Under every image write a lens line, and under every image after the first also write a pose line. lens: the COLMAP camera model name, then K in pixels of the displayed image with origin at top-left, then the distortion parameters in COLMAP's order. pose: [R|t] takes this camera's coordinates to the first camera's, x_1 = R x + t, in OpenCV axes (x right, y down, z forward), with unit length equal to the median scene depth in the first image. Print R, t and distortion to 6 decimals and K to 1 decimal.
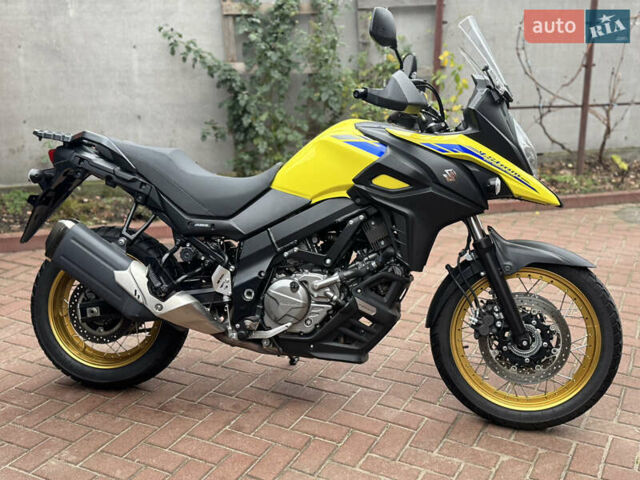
lens RADIAL K [[786.0, 0, 320.0], [0, 786.0, 240.0], [0, 0, 1]] dist [0.137858, -0.299250]
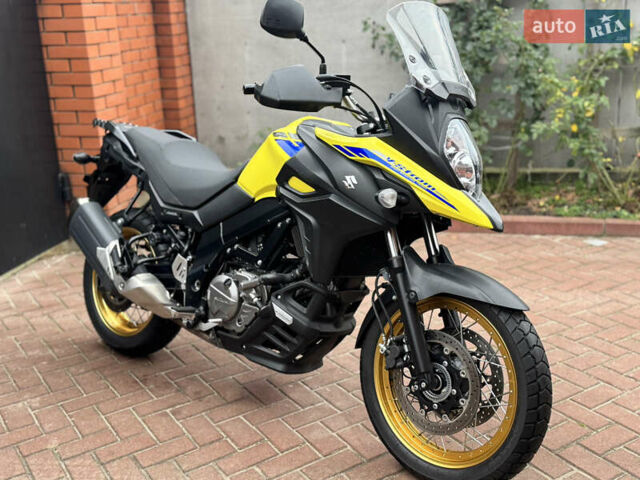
lens RADIAL K [[786.0, 0, 320.0], [0, 786.0, 240.0], [0, 0, 1]] dist [0.137858, -0.299250]
pose [[0.852625, 0.107094, -0.511430, 0.556457], [-0.101429, 0.994076, 0.039064, -0.044798], [0.512584, 0.018567, 0.858436, 0.202997]]
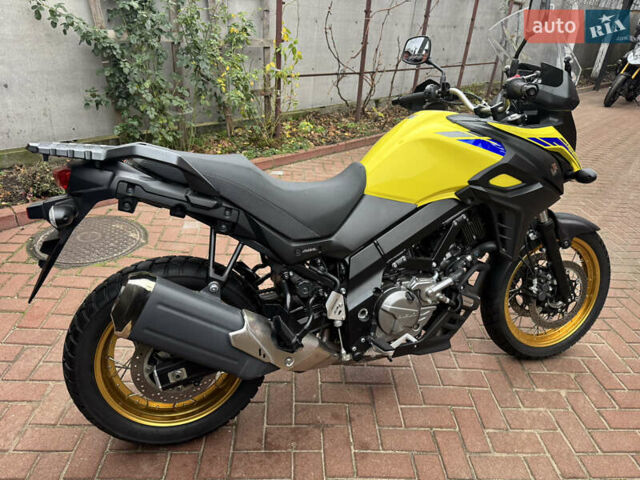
lens RADIAL K [[450.2, 0, 320.0], [0, 450.2, 240.0], [0, 0, 1]] dist [0.053170, -0.059598]
pose [[0.867480, -0.173456, 0.466252, -0.362419], [0.071348, 0.970935, 0.228463, -0.138411], [-0.492329, -0.164921, 0.854642, 0.585394]]
